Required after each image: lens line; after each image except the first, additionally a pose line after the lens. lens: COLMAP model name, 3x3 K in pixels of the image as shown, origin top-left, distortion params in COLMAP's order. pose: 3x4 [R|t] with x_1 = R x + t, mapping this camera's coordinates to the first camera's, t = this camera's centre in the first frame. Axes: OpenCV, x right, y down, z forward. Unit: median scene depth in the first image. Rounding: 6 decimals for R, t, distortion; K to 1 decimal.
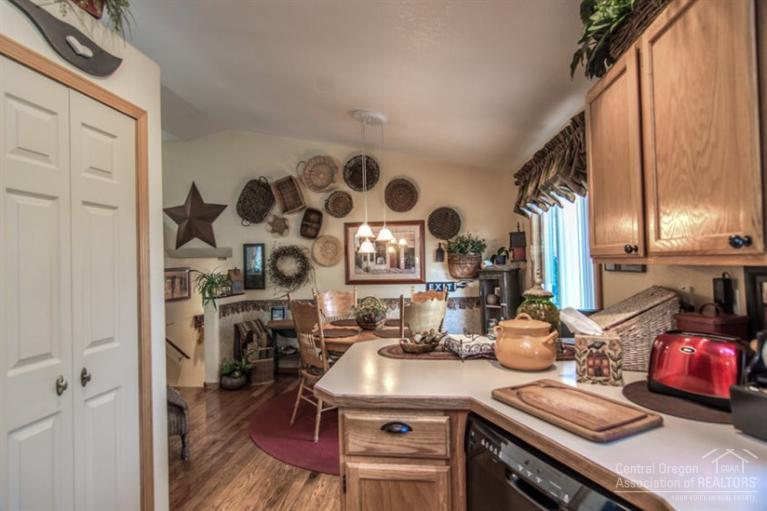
lens RADIAL K [[409.7, 0, 379.3], [0, 409.7, 256.5], [0, 0, 1]] dist [0.003095, 0.002449]
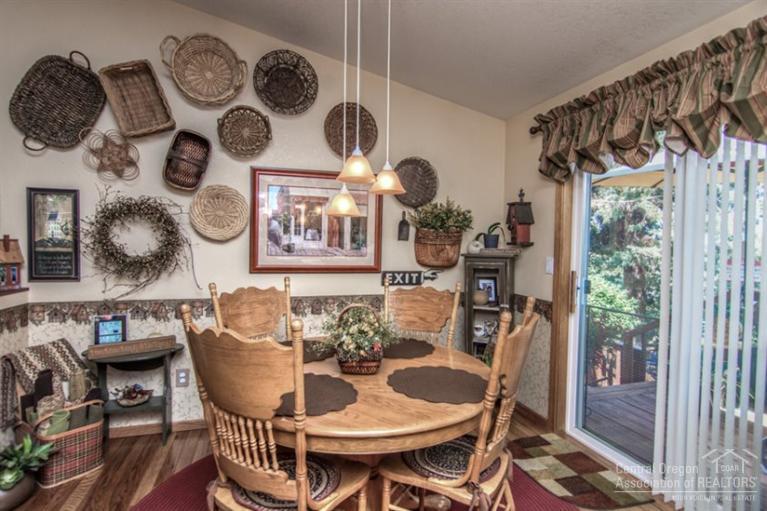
lens RADIAL K [[409.7, 0, 382.4], [0, 409.7, 256.1], [0, 0, 1]] dist [0.003095, 0.002449]
pose [[0.916125, 0.024329, 0.400153, -0.144263], [-0.041305, 0.998573, 0.033854, 0.016589], [-0.398759, -0.047543, 0.915823, 0.396925]]
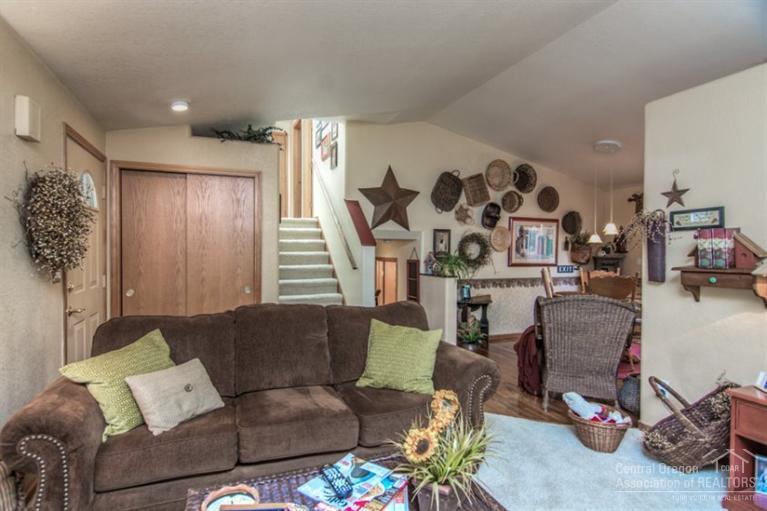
lens RADIAL K [[409.7, 0, 383.6], [0, 409.7, 256.9], [0, 0, 1]] dist [0.003095, 0.002449]
pose [[0.867442, 0.024293, 0.496945, -1.033551], [-0.031432, 0.999488, 0.006006, 0.043743], [-0.496545, -0.020830, 0.867761, 0.115889]]
